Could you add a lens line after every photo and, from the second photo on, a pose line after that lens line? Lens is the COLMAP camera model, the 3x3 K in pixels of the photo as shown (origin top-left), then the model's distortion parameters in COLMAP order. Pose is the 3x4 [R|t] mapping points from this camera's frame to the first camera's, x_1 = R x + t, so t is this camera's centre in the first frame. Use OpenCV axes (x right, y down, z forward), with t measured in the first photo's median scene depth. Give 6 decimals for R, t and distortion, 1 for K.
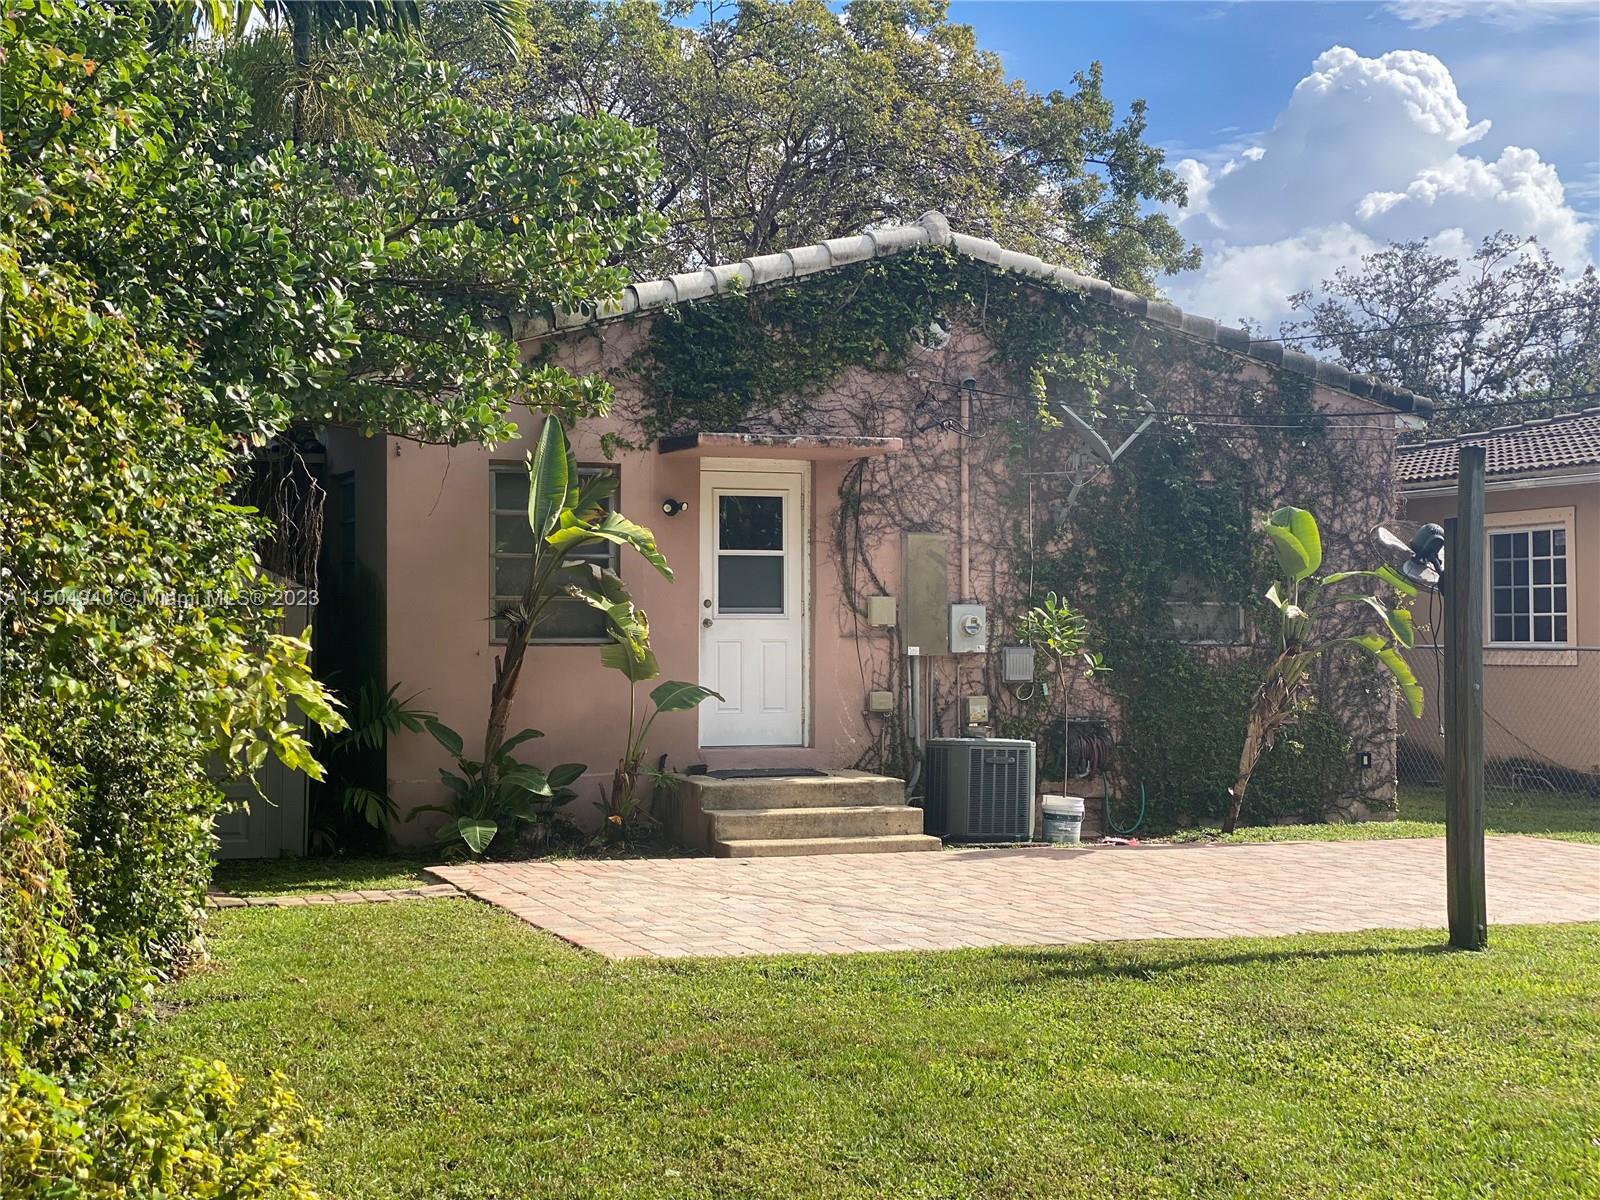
lens RADIAL K [[2360.6, 0, 800.0], [0, 2360.6, 600.0], [0, 0, 1]] dist [0.093398, 0.038962]
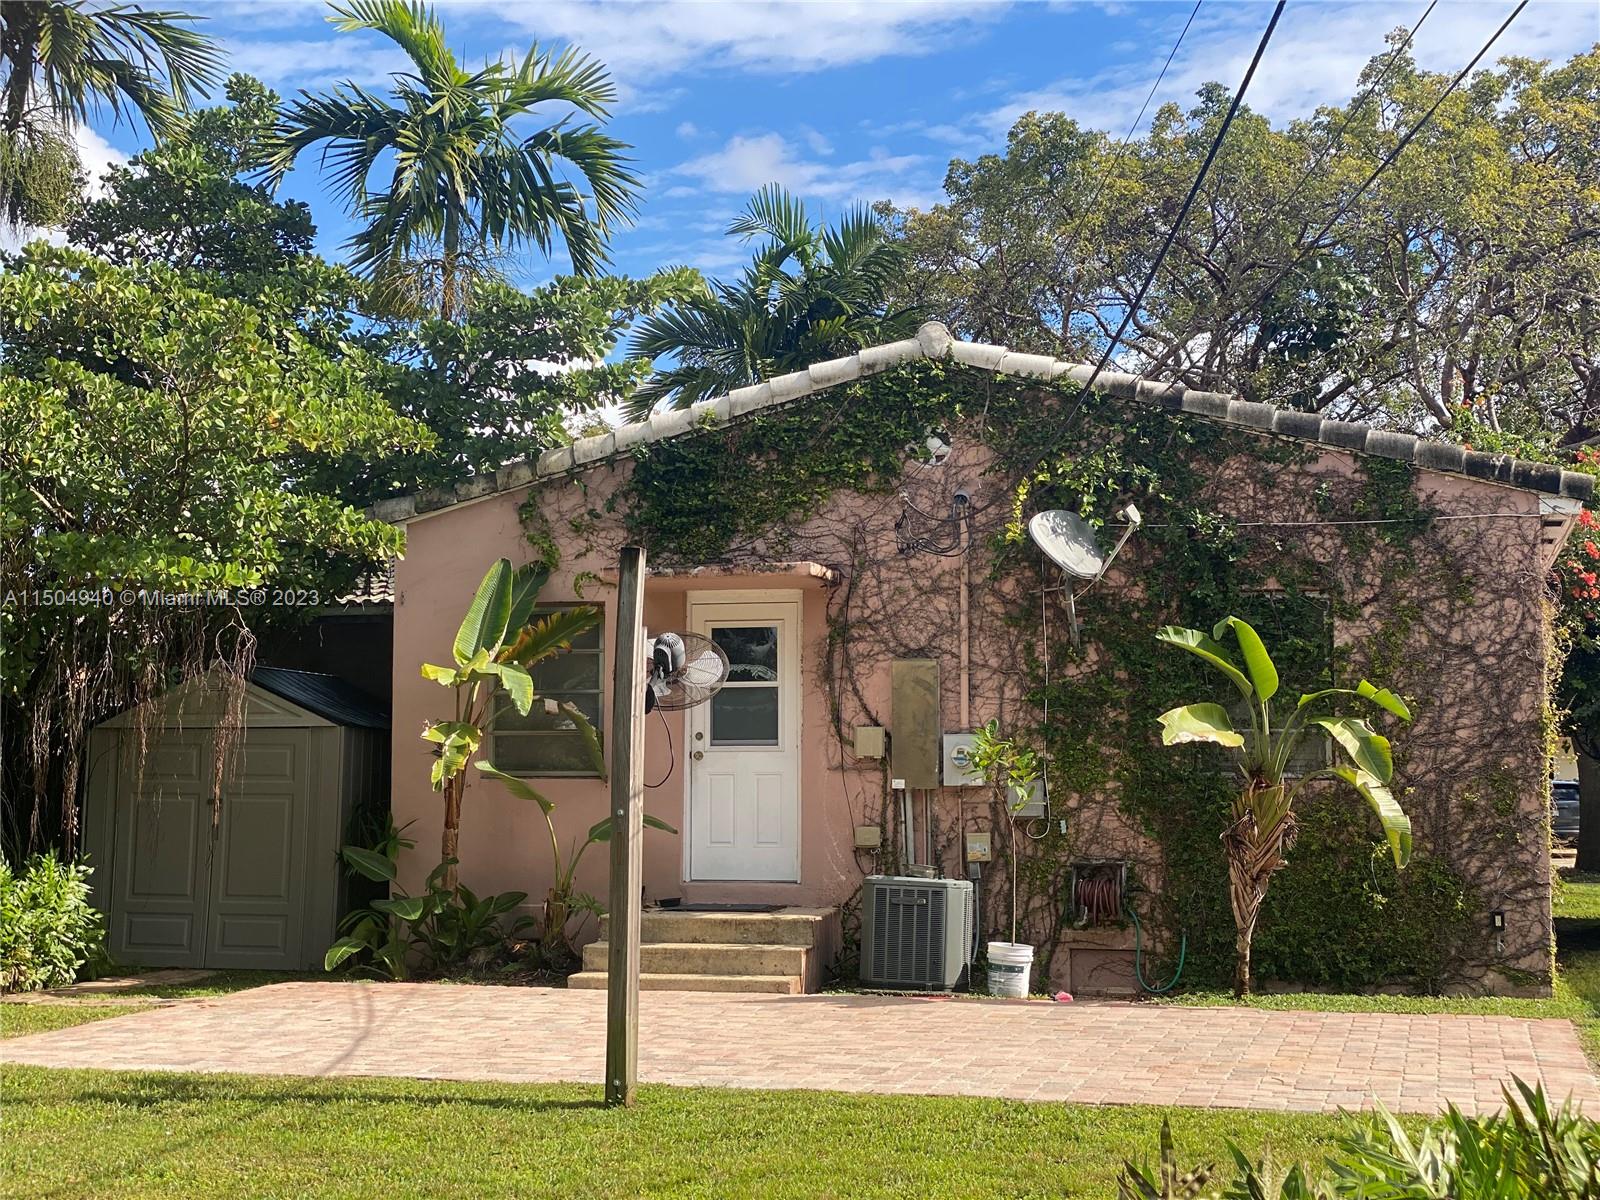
lens RADIAL K [[2360.6, 0, 800.0], [0, 2360.6, 600.0], [0, 0, 1]] dist [0.093398, 0.038962]
pose [[0.812303, -0.044592, -0.581529, 0.566475], [0.008580, 0.997879, -0.064532, 0.008717], [0.583173, 0.047430, 0.810962, 0.202984]]
